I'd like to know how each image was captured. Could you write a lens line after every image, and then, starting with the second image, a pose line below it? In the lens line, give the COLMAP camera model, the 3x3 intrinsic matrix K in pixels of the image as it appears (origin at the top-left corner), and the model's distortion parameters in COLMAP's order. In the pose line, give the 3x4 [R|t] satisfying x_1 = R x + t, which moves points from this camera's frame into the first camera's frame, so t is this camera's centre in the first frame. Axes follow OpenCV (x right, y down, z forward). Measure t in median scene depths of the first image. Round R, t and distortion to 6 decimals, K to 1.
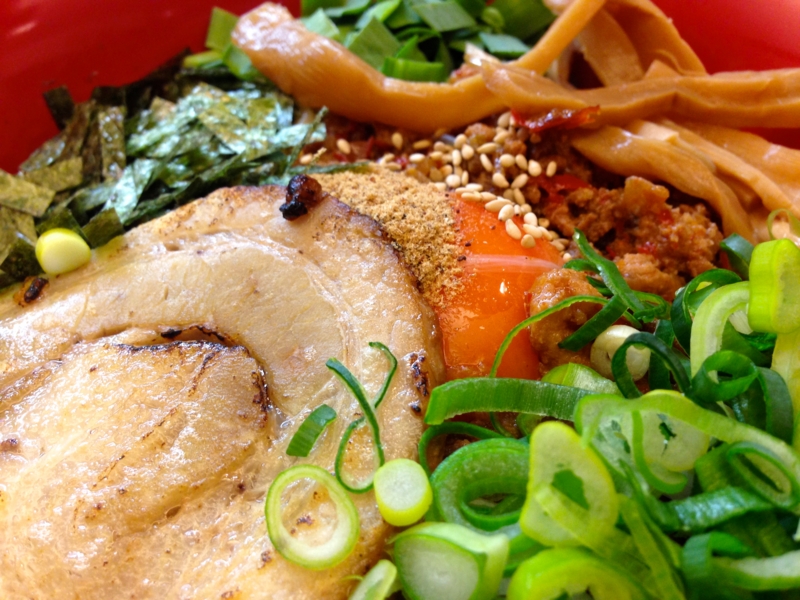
lens RADIAL K [[758.0, 0, 394.4], [0, 758.0, 303.2], [0, 0, 1]] dist [0.044453, 0.000000]
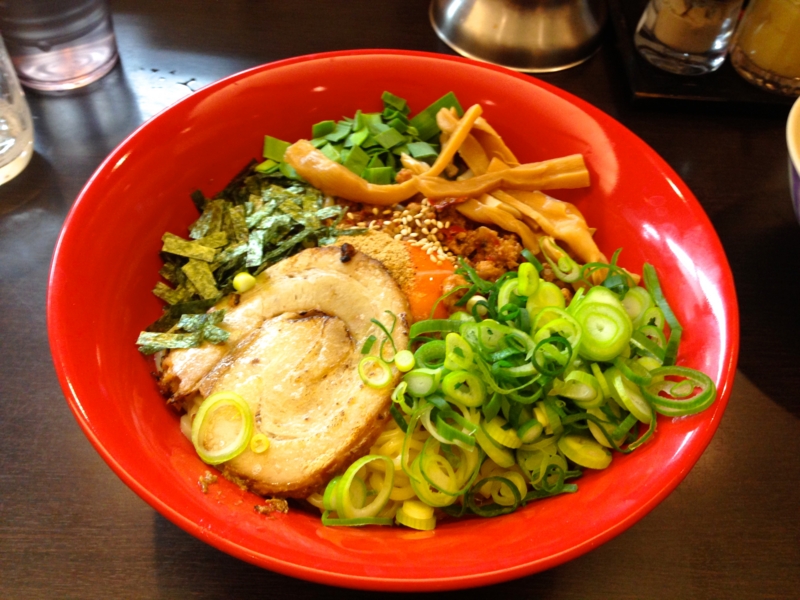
lens RADIAL K [[758.0, 0, 401.7], [0, 758.0, 298.1], [0, 0, 1]] dist [0.044453, 0.000000]
pose [[0.989636, -0.087103, 0.114165, -0.243946], [0.078316, 0.993768, 0.079324, -0.178101], [-0.120363, -0.069561, 0.990290, -1.470489]]
